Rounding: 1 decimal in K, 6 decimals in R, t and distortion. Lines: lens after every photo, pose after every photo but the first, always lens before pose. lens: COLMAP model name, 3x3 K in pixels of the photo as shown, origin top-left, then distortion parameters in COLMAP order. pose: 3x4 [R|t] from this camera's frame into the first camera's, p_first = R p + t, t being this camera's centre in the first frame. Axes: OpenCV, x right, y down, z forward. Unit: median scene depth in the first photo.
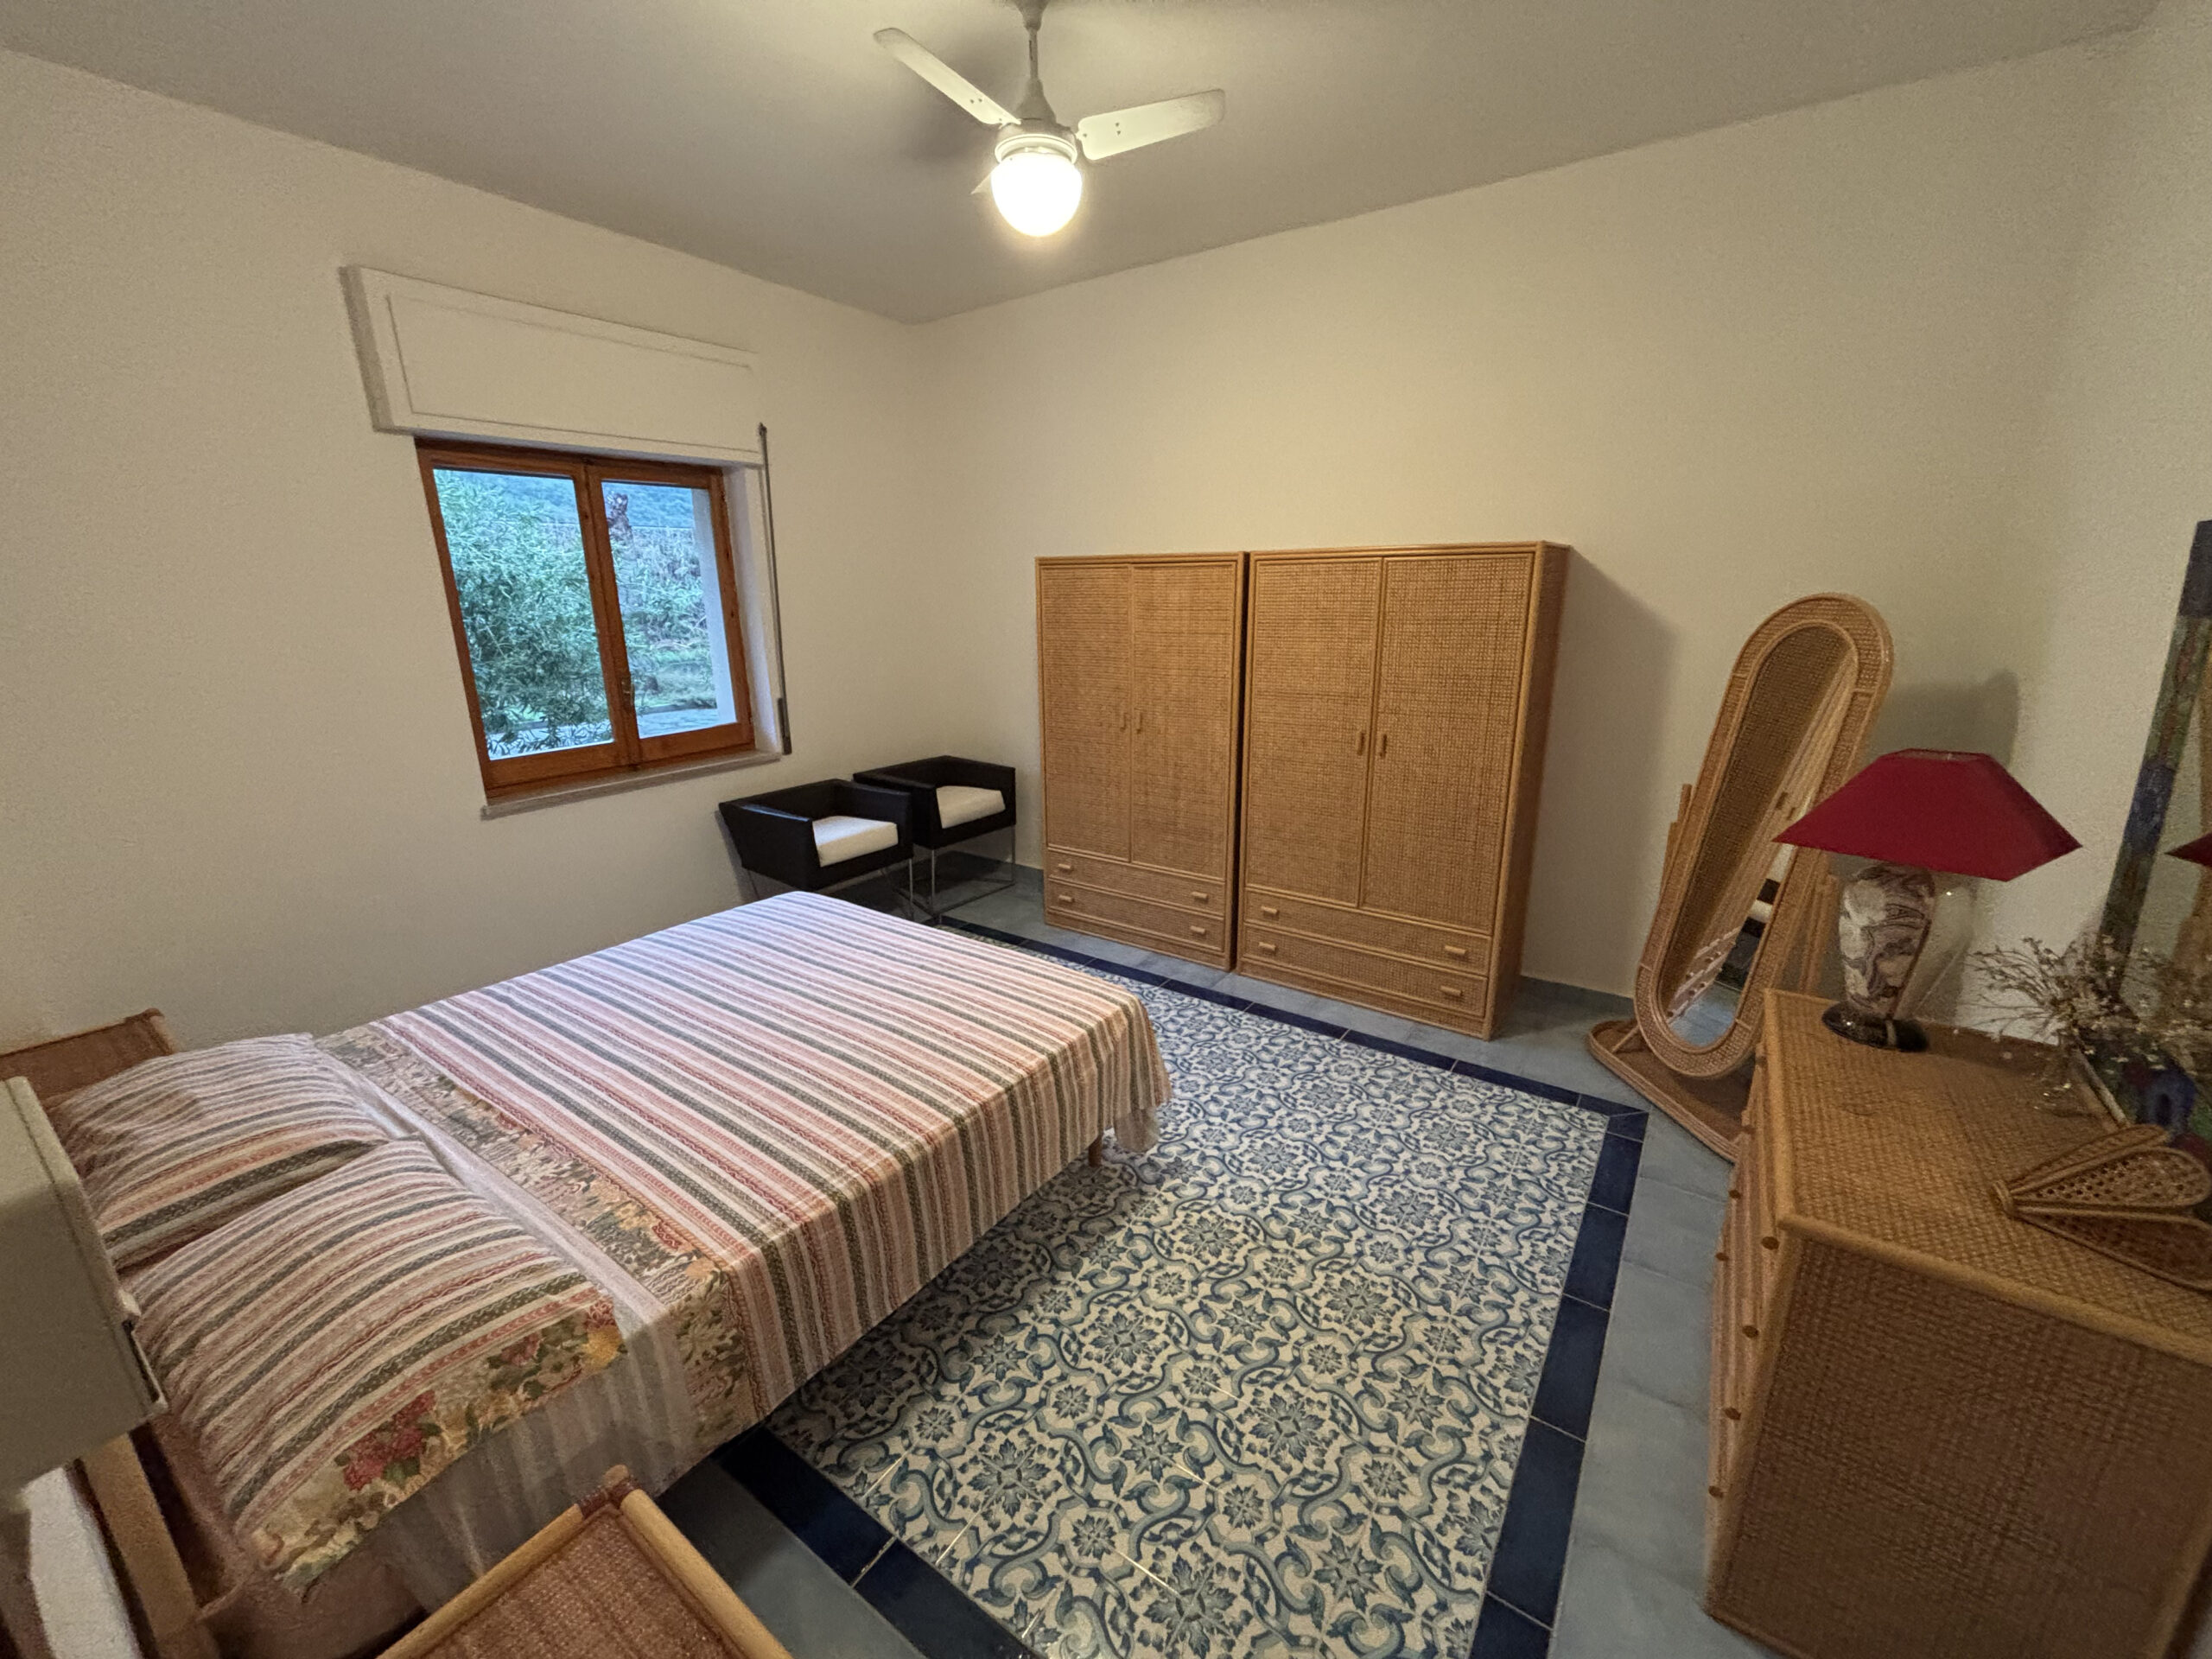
lens RADIAL K [[892.7, 0, 1108.7], [0, 892.7, 821.7], [0, 0, 1]] dist [-0.007717, 0.006075]
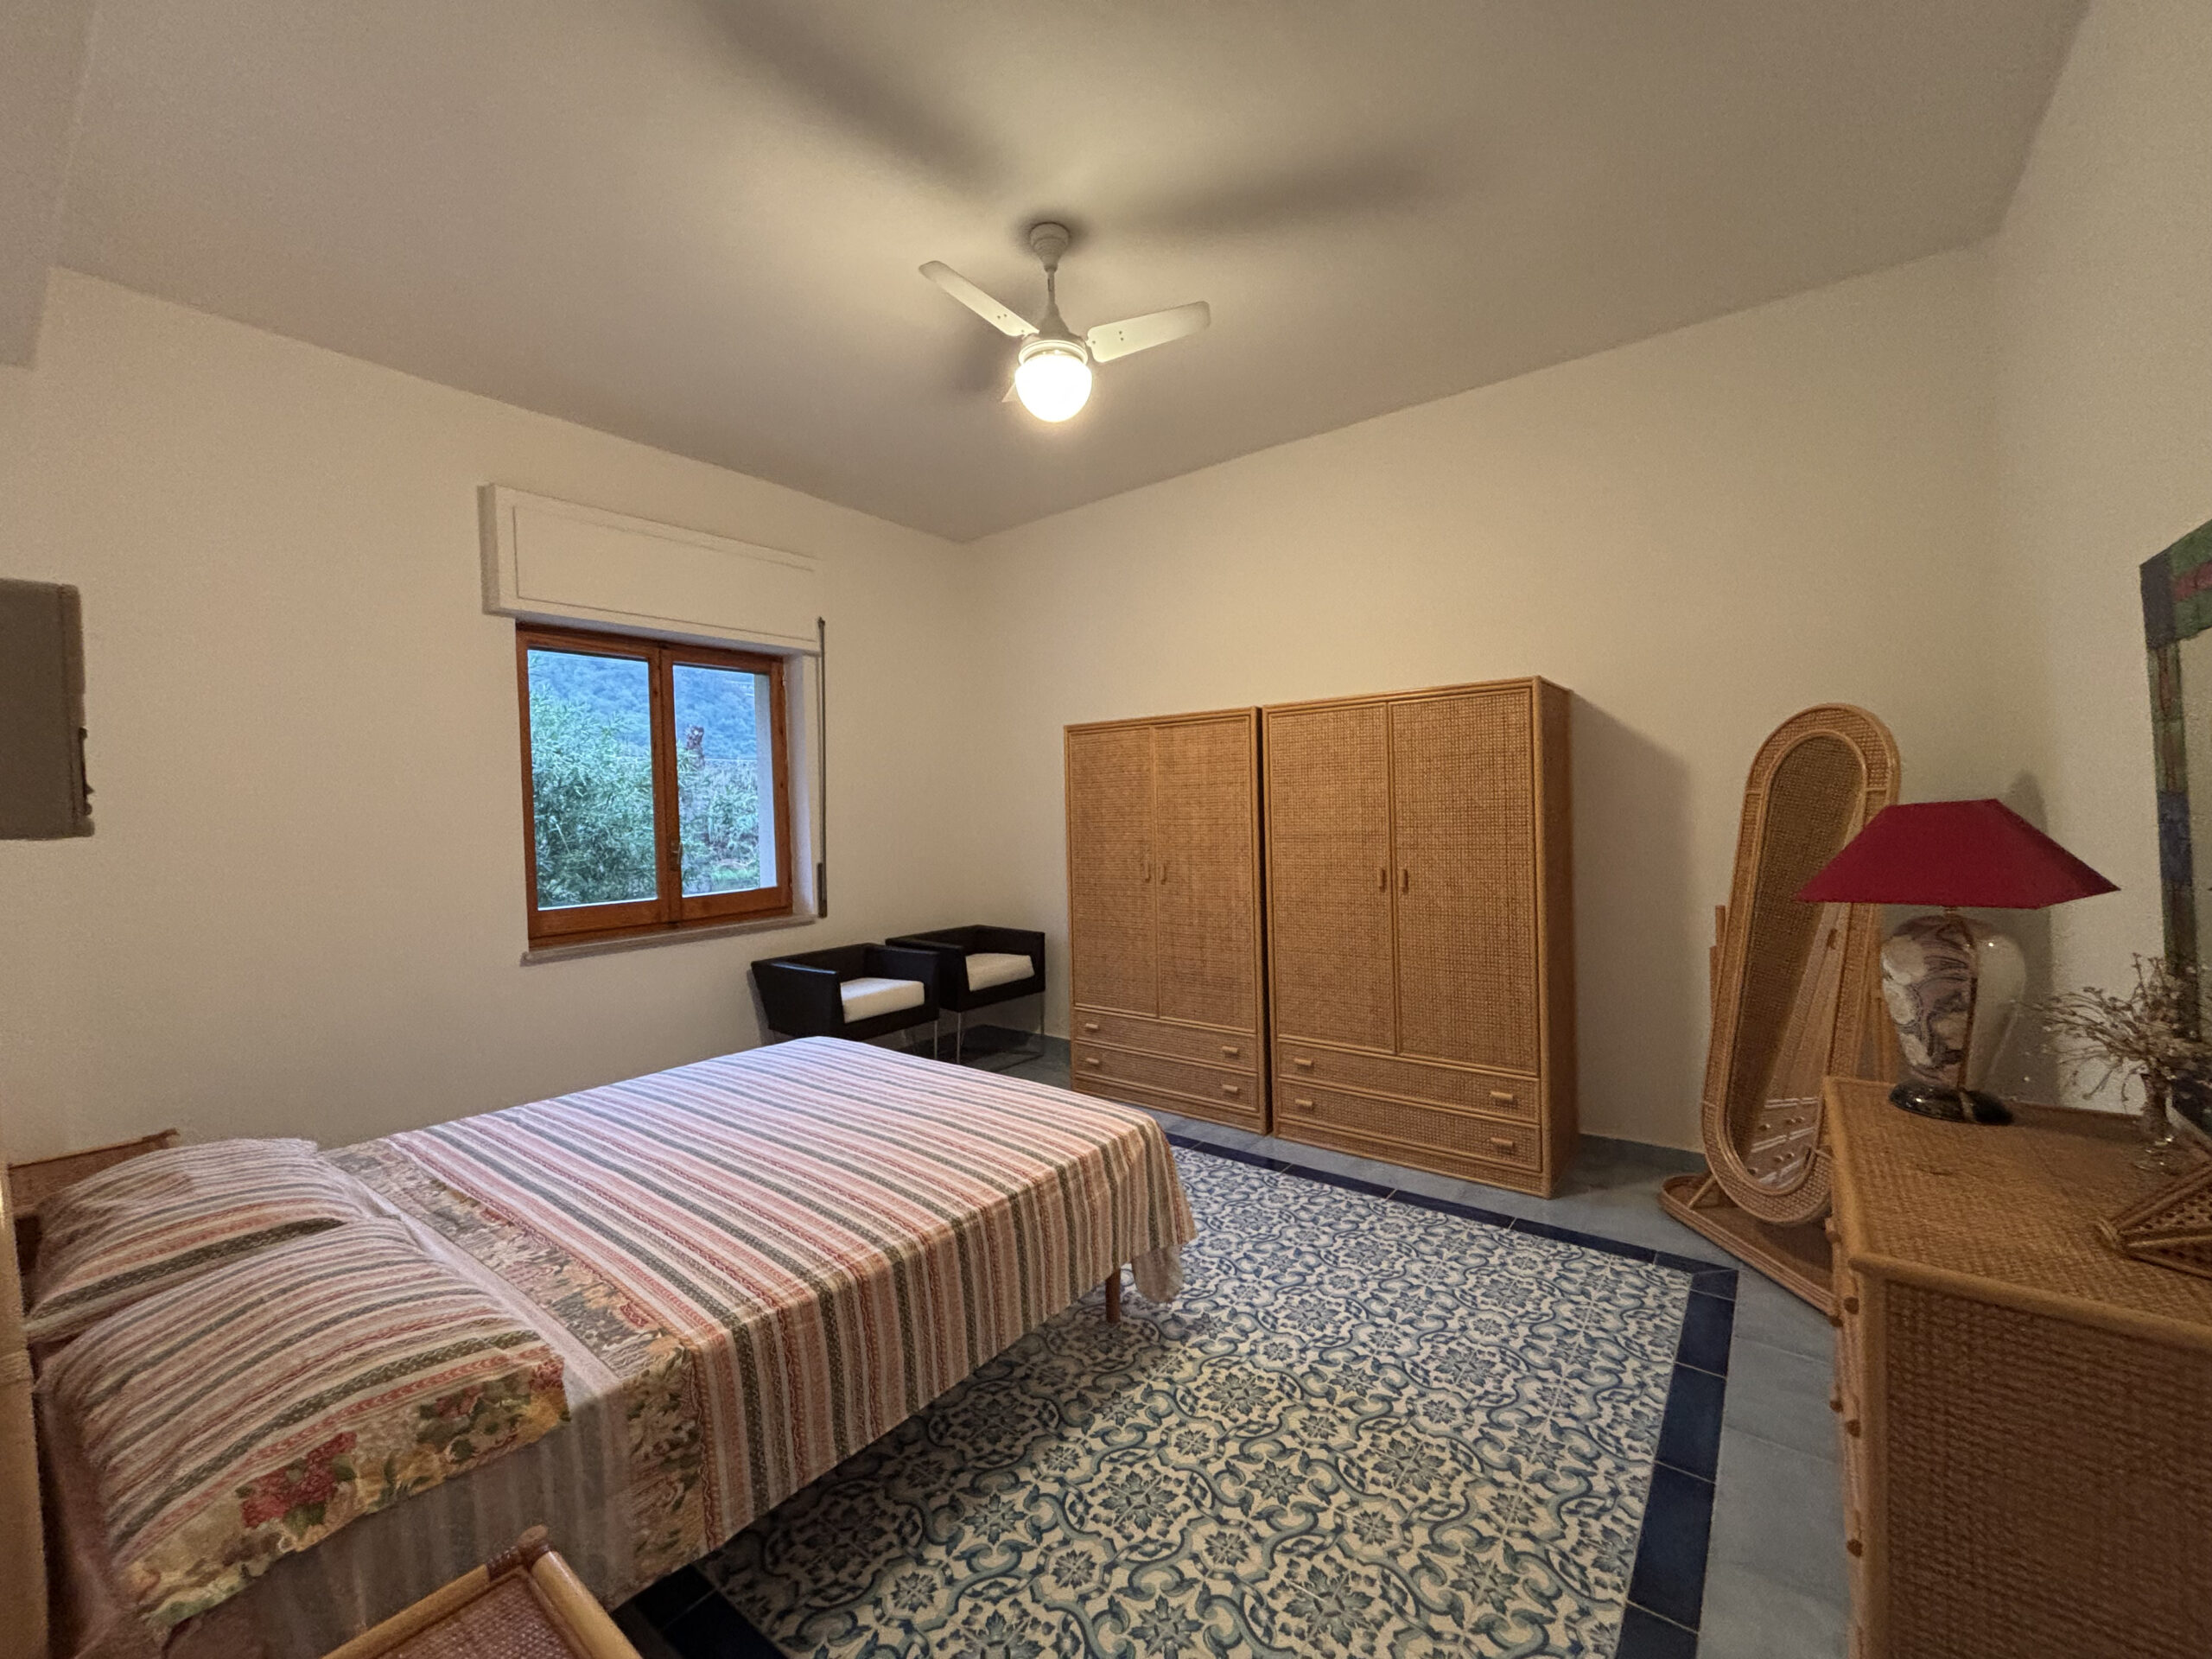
lens RADIAL K [[891.7, 0, 1109.5], [0, 891.7, 825.2], [0, 0, 1]] dist [-0.003109, 0.002518]
pose [[0.998699, -0.016617, -0.048203, 0.043432], [0.004343, 0.969693, -0.244287, 0.158679], [0.050802, 0.243760, 0.968504, -0.001030]]
